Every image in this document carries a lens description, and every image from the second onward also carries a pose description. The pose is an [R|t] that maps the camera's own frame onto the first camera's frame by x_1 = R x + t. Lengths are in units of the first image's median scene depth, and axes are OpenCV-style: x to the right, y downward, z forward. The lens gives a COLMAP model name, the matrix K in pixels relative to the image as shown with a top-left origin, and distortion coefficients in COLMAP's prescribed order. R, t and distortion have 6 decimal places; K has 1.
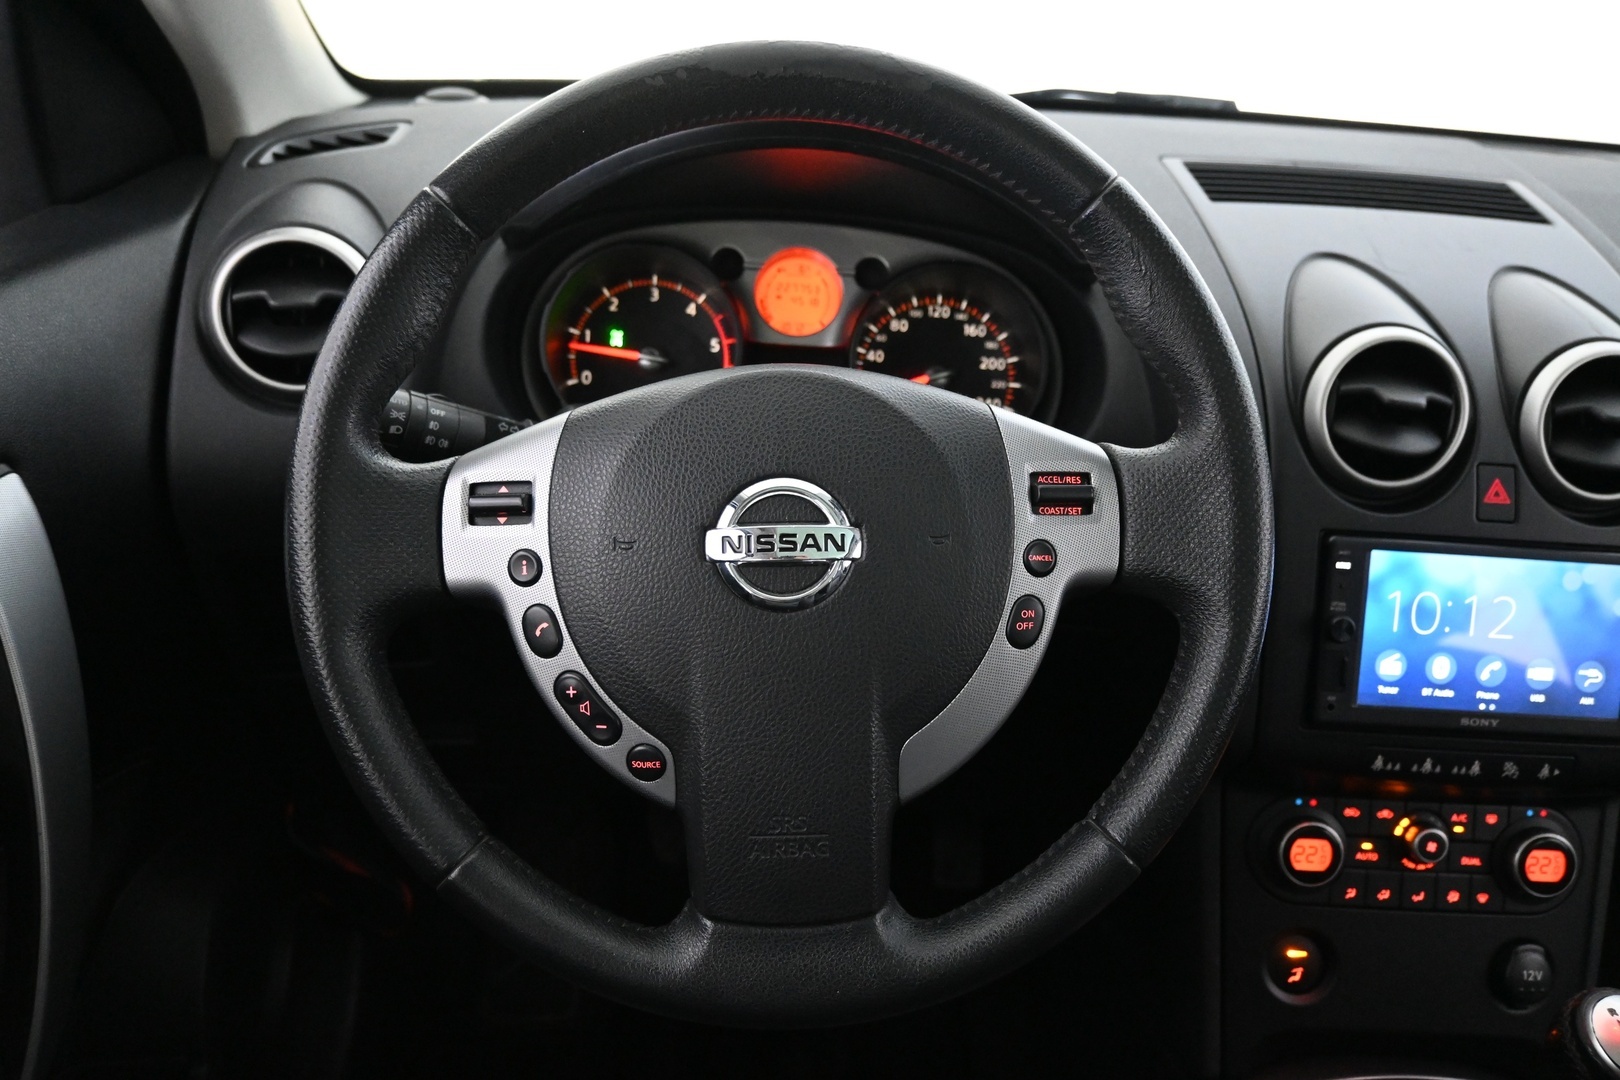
lens RADIAL K [[1249.8, 0, 810.0], [0, 1249.8, 540.0], [0, 0, 1]] dist [-0.005613, -0.006204]
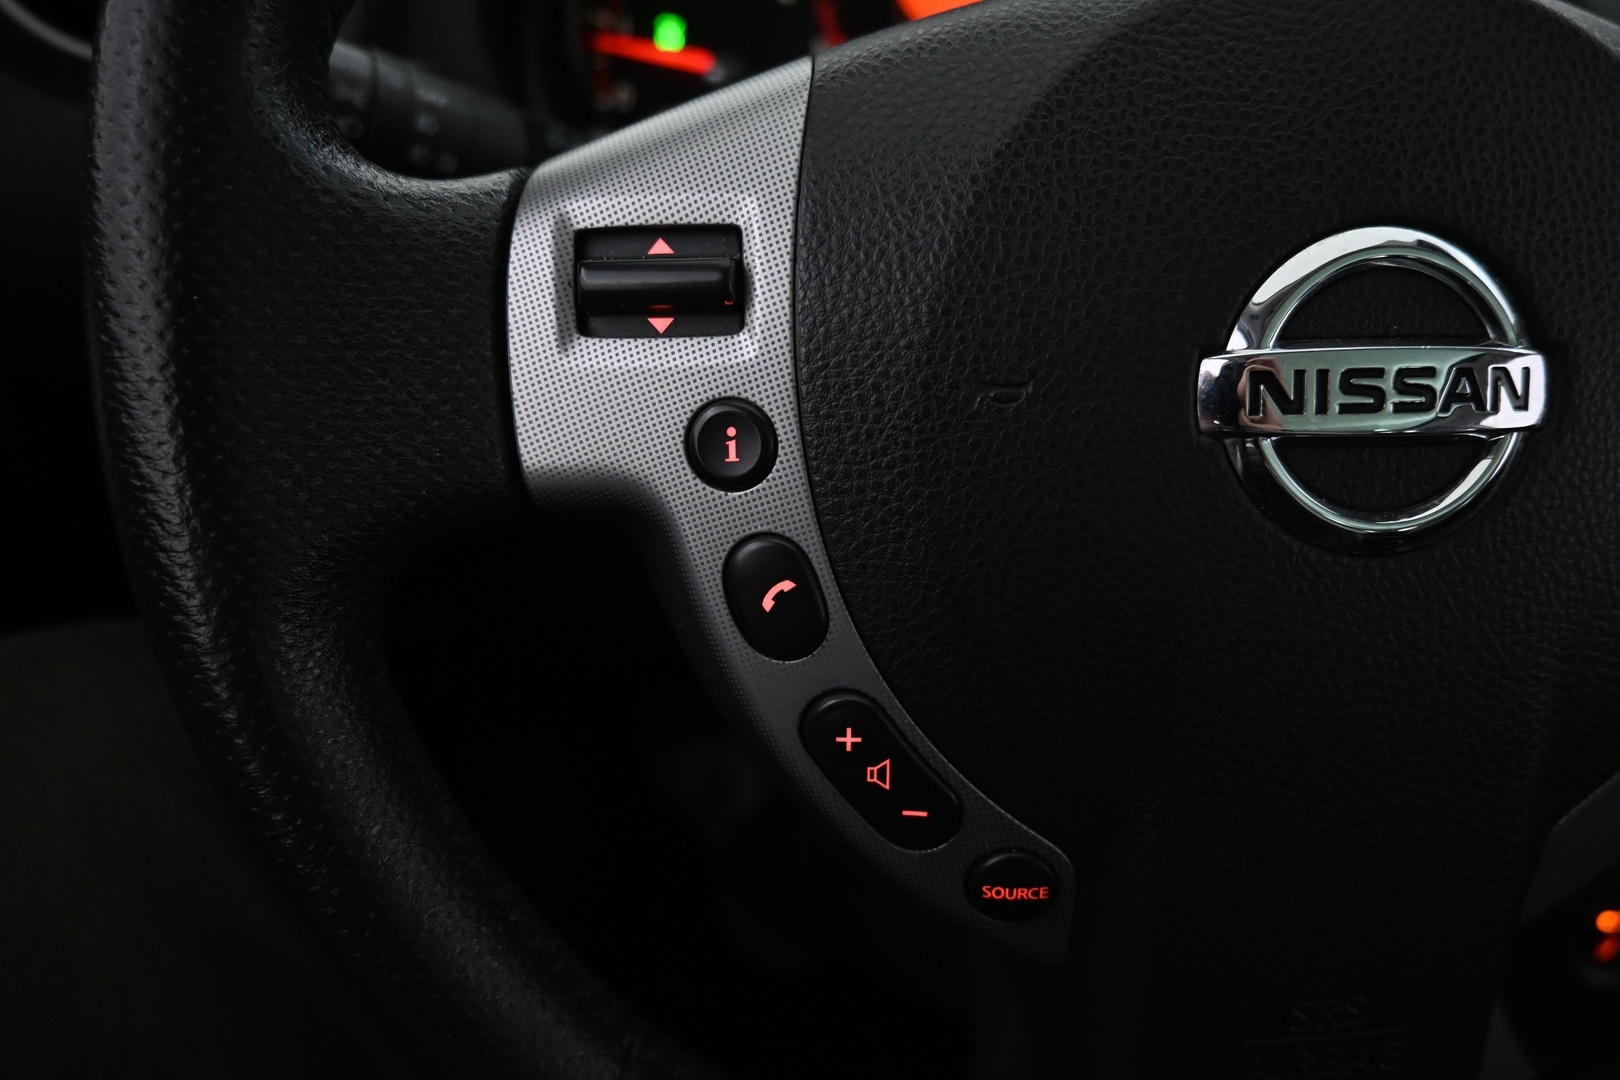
lens RADIAL K [[1113.2, 0, 810.0], [0, 1113.2, 540.0], [0, 0, 1]] dist [0.003277, 0.001172]
pose [[0.993980, -0.008890, 0.109196, -0.177451], [-0.010300, 0.984705, 0.173925, -0.007677], [-0.109072, -0.174003, 0.978686, 0.466910]]
